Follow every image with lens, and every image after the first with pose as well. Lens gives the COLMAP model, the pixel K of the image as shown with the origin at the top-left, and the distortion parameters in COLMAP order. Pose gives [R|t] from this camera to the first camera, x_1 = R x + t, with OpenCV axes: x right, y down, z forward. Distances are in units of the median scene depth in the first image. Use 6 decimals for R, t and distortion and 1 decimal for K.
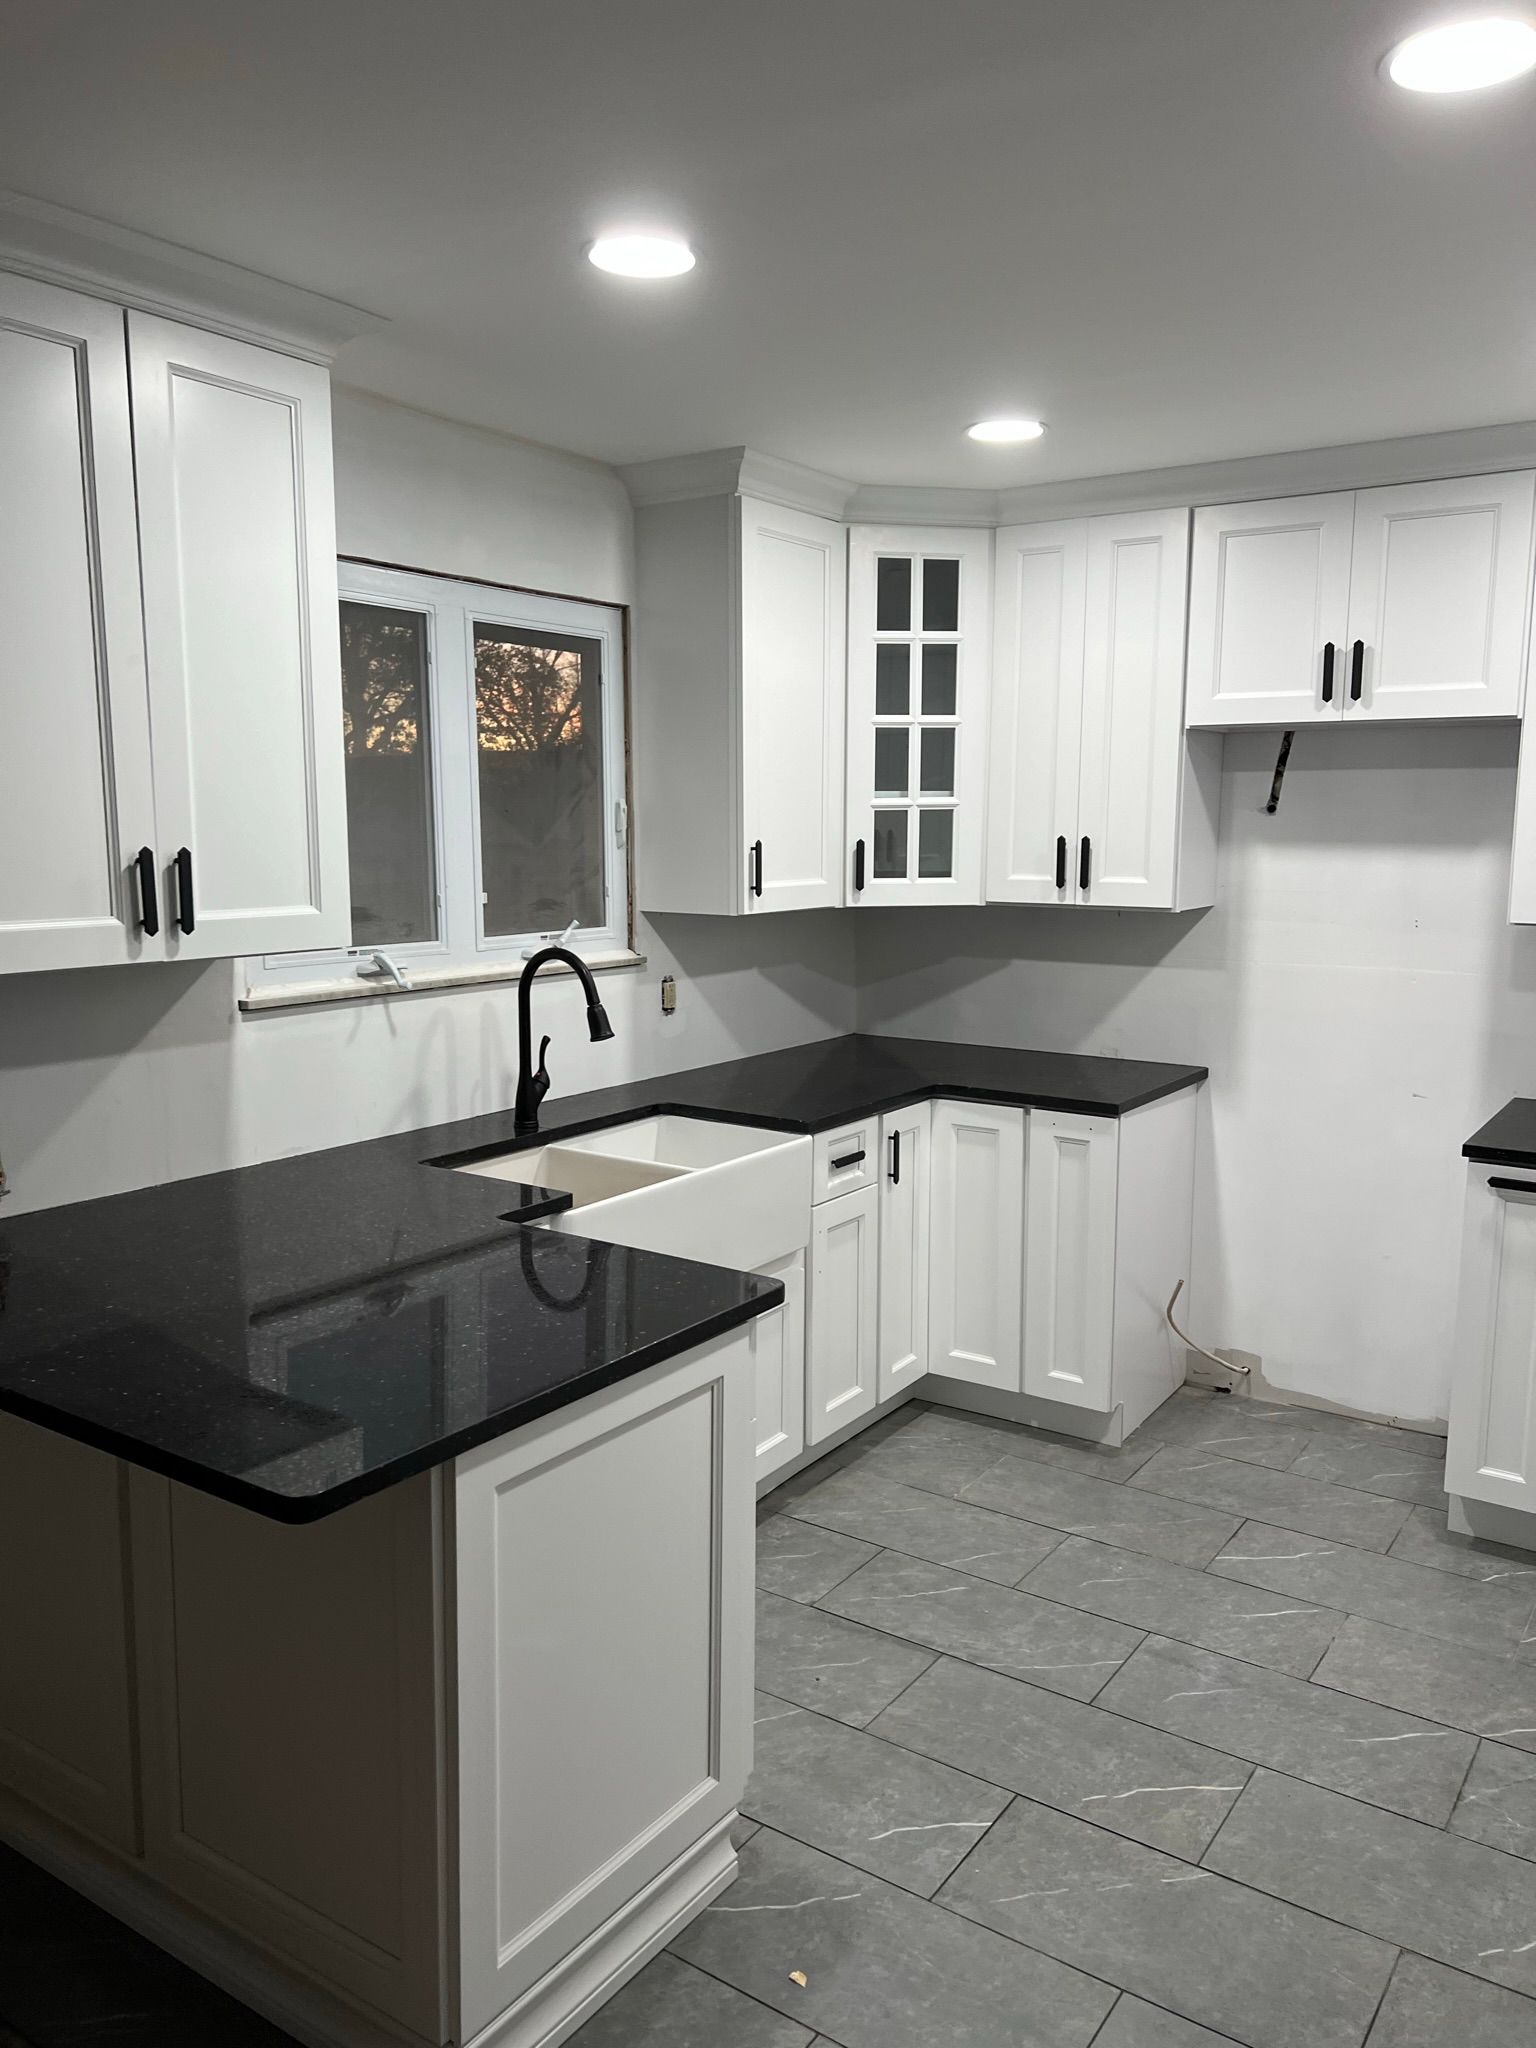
lens RADIAL K [[1540.9, 0, 762.9], [0, 1540.9, 1042.5], [0, 0, 1]] dist [0.046022, -0.056206]
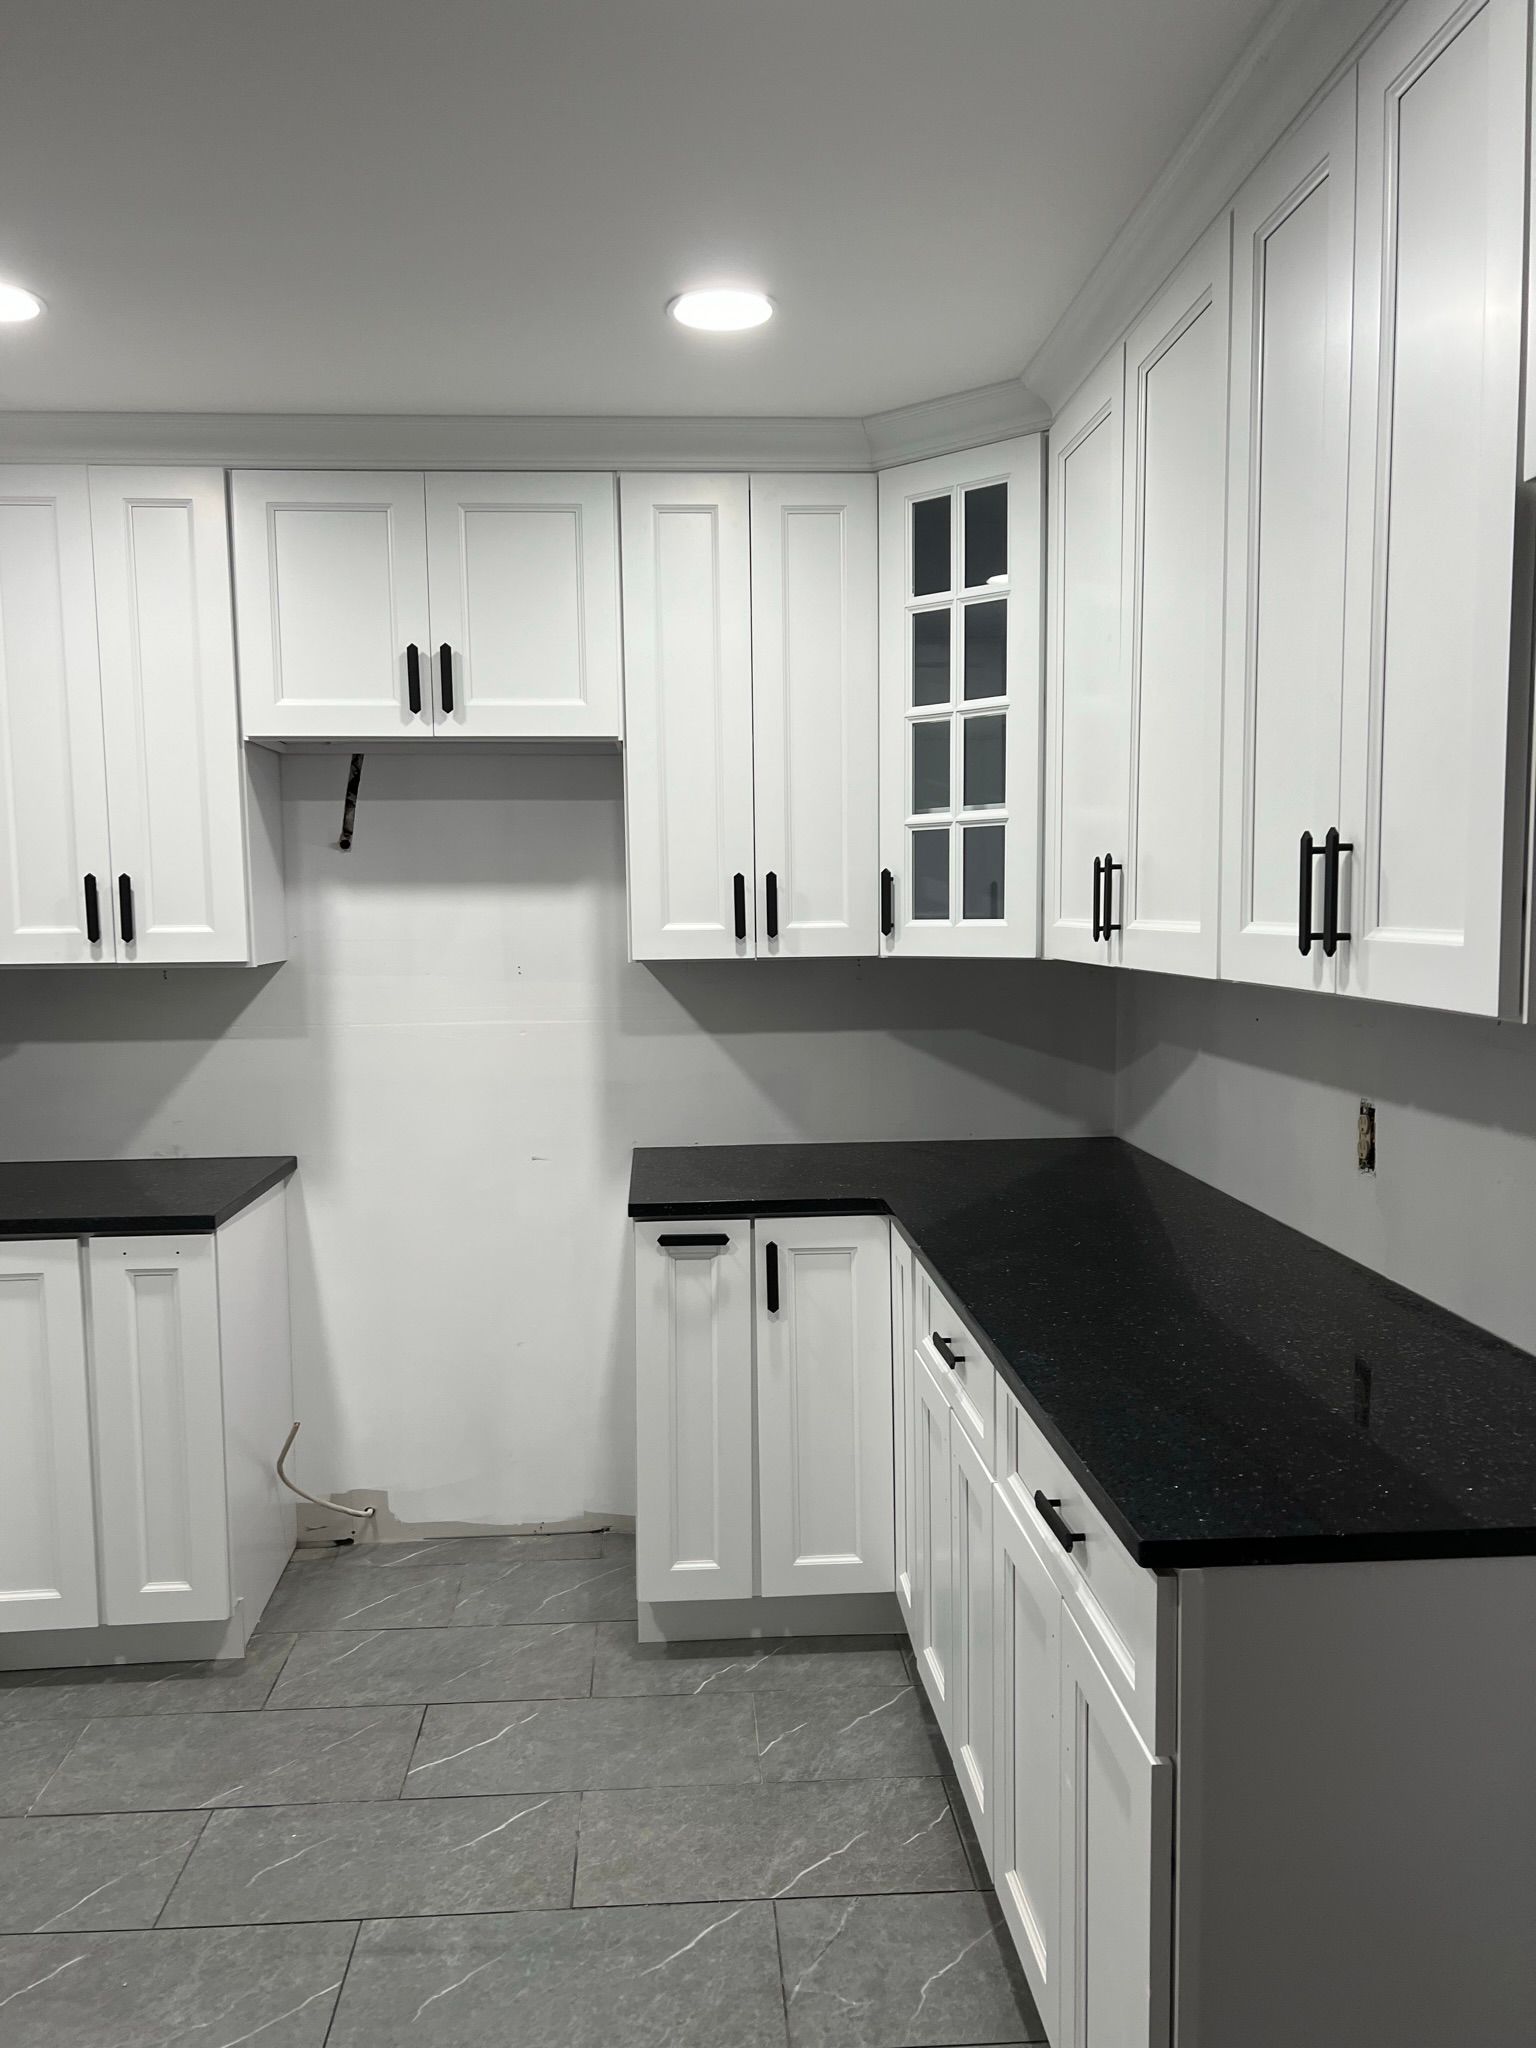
lens RADIAL K [[1540.9, 0, 762.9], [0, 1540.9, 1042.5], [0, 0, 1]] dist [0.046022, -0.056206]
pose [[0.786202, -0.067913, 0.614227, -0.021808], [0.104848, 0.994192, -0.024280, 0.002122], [-0.609010, 0.083490, 0.788756, 0.212706]]
